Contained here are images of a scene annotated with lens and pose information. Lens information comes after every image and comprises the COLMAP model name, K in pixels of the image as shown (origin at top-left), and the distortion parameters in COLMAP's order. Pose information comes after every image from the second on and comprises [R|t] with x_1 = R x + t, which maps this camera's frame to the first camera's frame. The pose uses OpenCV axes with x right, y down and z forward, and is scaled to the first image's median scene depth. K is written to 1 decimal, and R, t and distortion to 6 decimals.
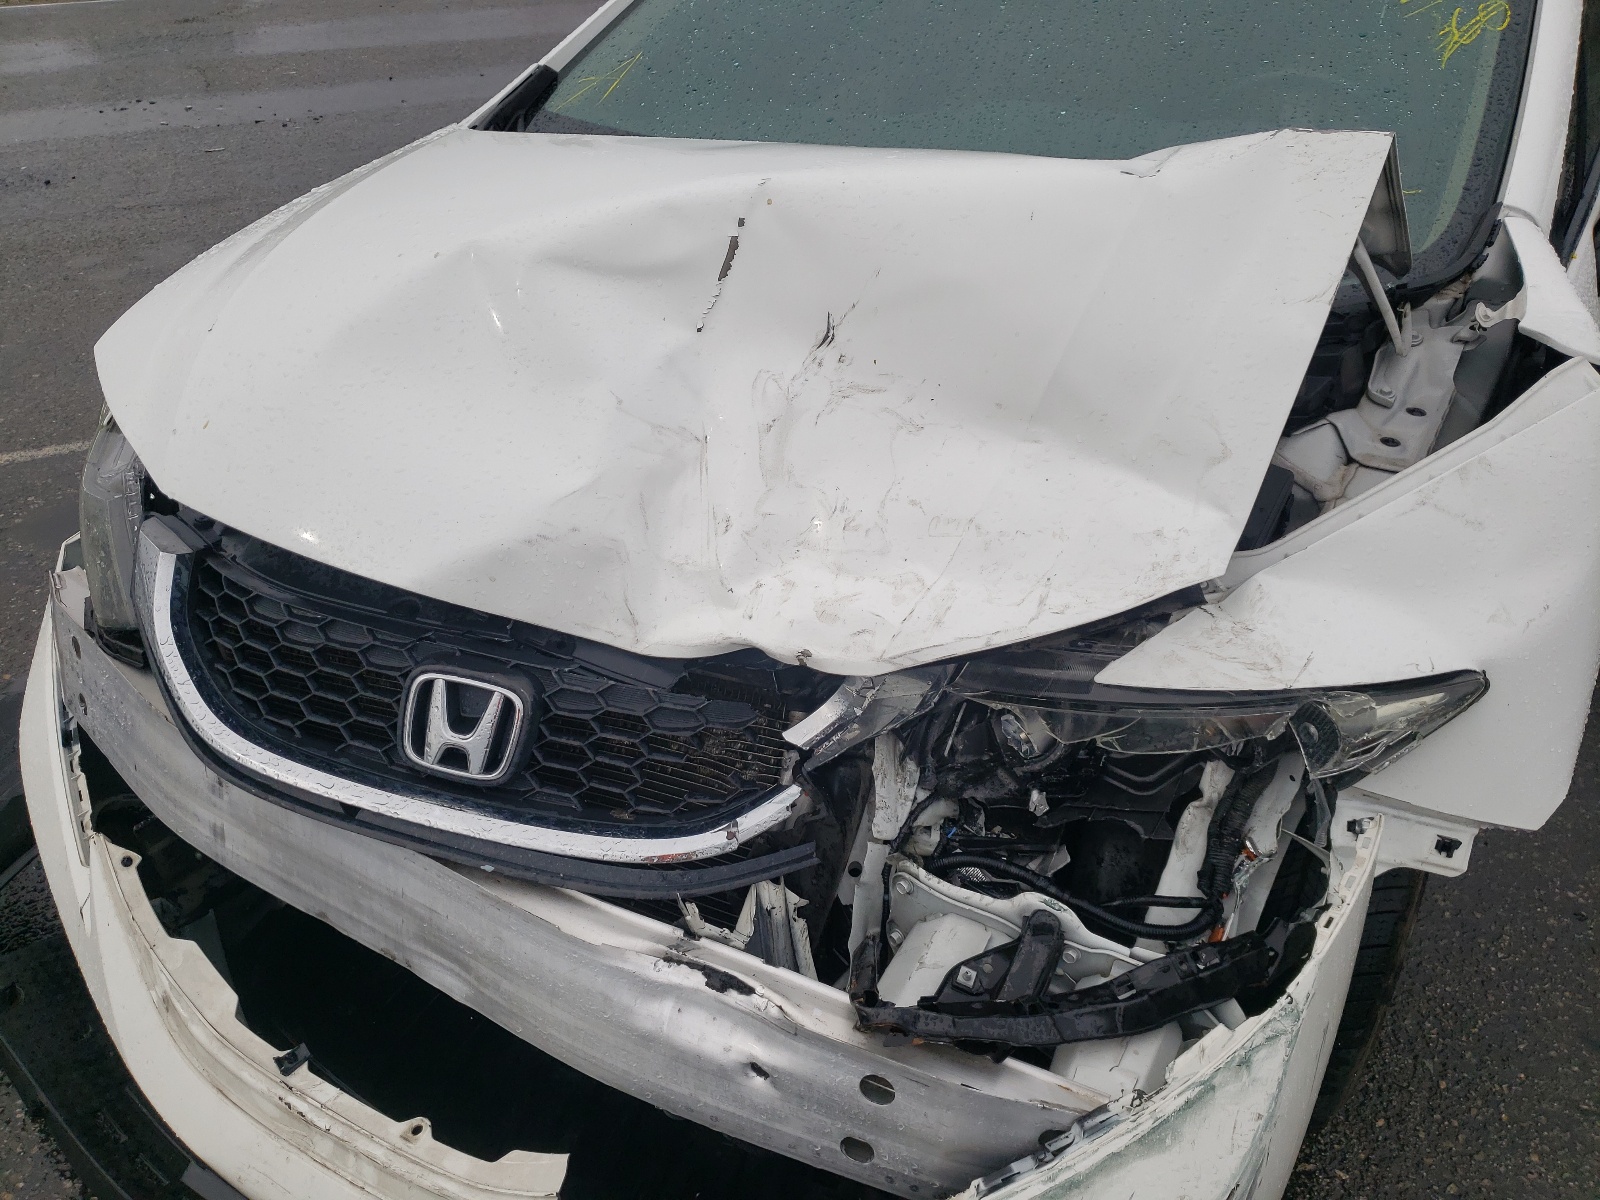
lens RADIAL K [[1215.5, 0, 800.7], [0, 1215.5, 542.9], [0, 0, 1]] dist [0.070347, -0.216632]
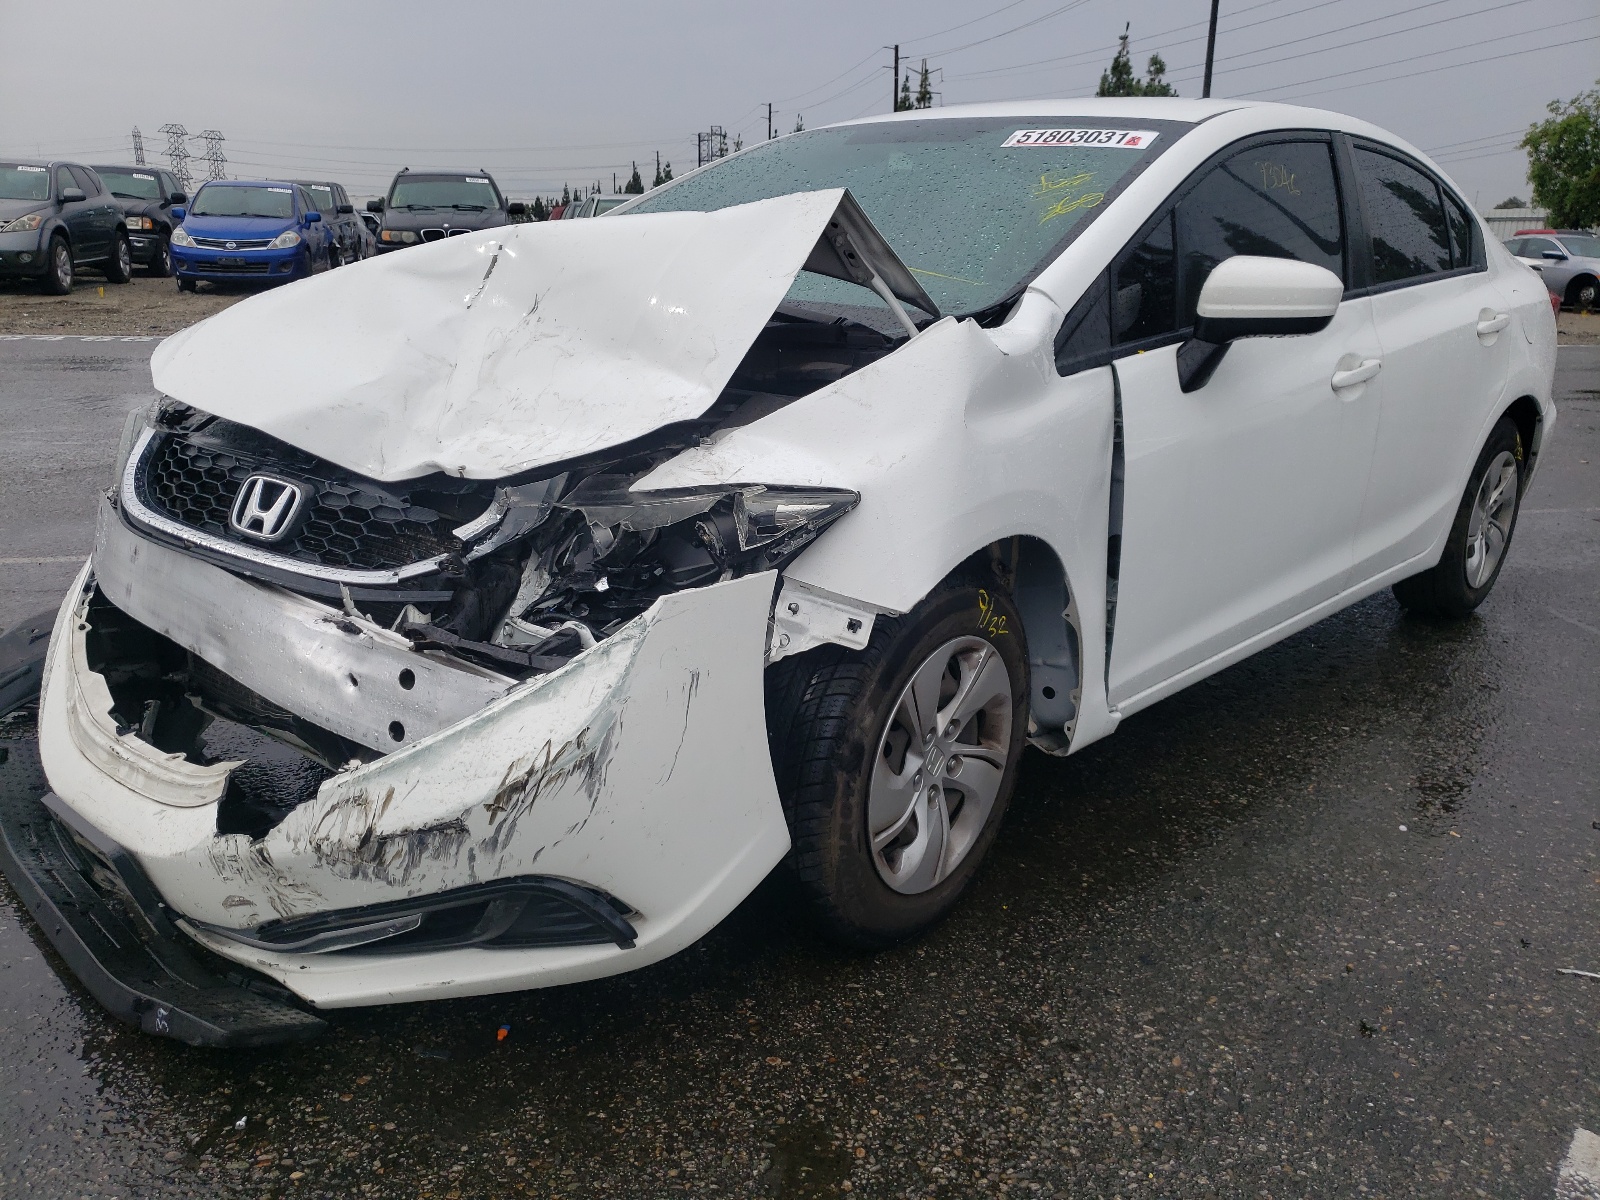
lens RADIAL K [[1215.5, 0, 800.7], [0, 1215.5, 542.9], [0, 0, 1]] dist [0.070347, -0.216632]
pose [[0.980618, 0.073576, -0.181591, 0.711066], [-0.122690, 0.953199, -0.276330, 0.553105], [0.152762, 0.293253, 0.943751, -0.402639]]
